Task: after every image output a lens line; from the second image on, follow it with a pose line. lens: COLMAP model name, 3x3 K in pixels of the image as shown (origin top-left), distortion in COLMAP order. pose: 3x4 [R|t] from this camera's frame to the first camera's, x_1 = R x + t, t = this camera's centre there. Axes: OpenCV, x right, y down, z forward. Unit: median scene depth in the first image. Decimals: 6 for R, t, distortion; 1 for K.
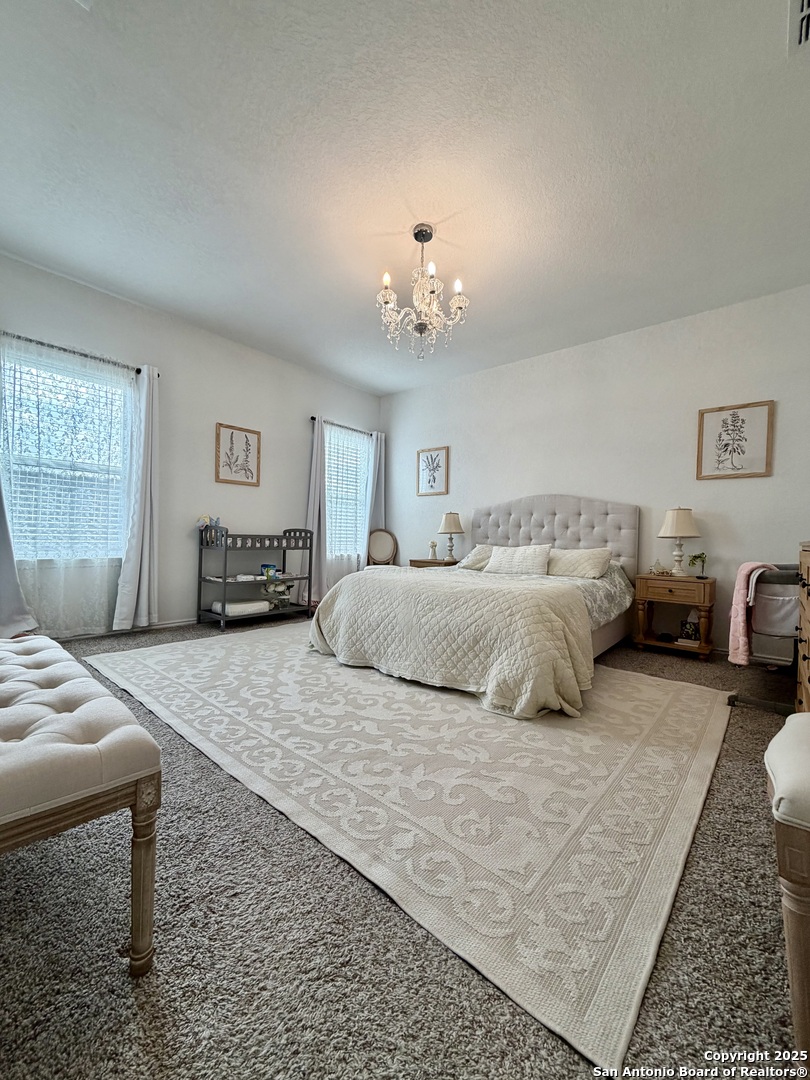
lens RADIAL K [[429.8, 0, 405.1], [0, 429.8, 535.6], [0, 0, 1]] dist [0.001034, -0.000082]
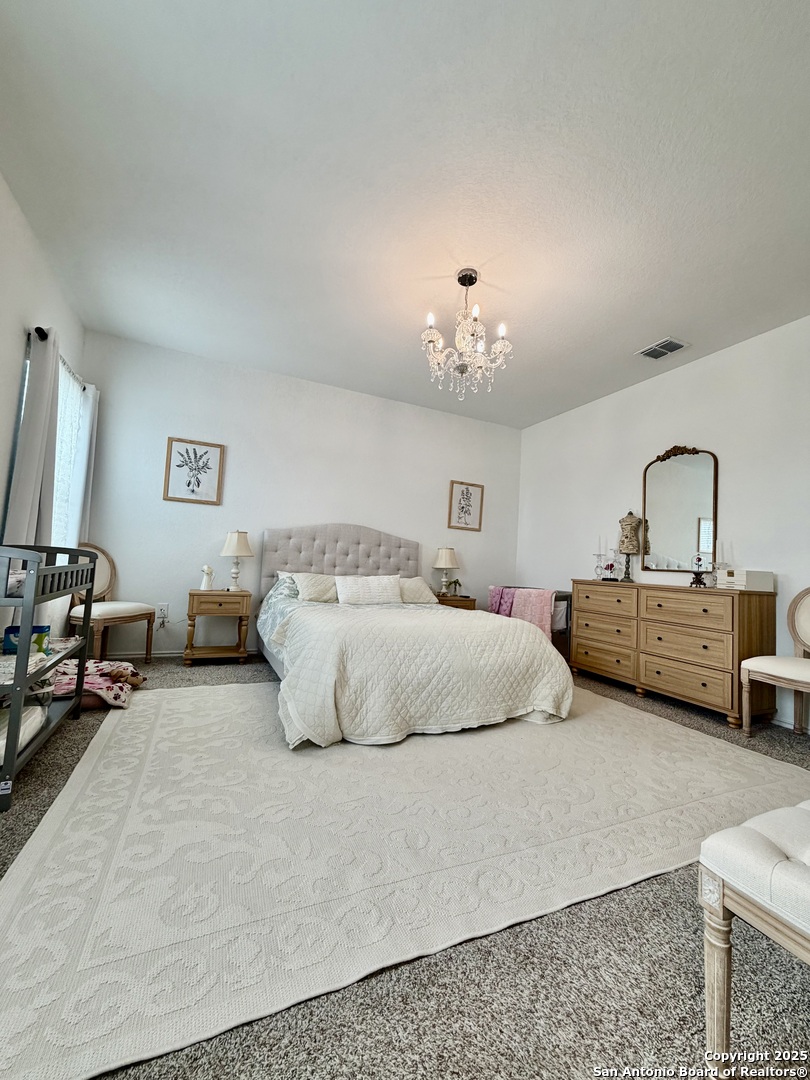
lens RADIAL K [[429.8, 0, 405.1], [0, 429.8, 535.6], [0, 0, 1]] dist [0.001034, -0.000082]
pose [[0.420004, 0.059096, 0.905596, -0.703205], [-0.048796, 0.997905, -0.042489, -0.036616], [-0.906209, -0.026344, 0.422008, 0.539060]]
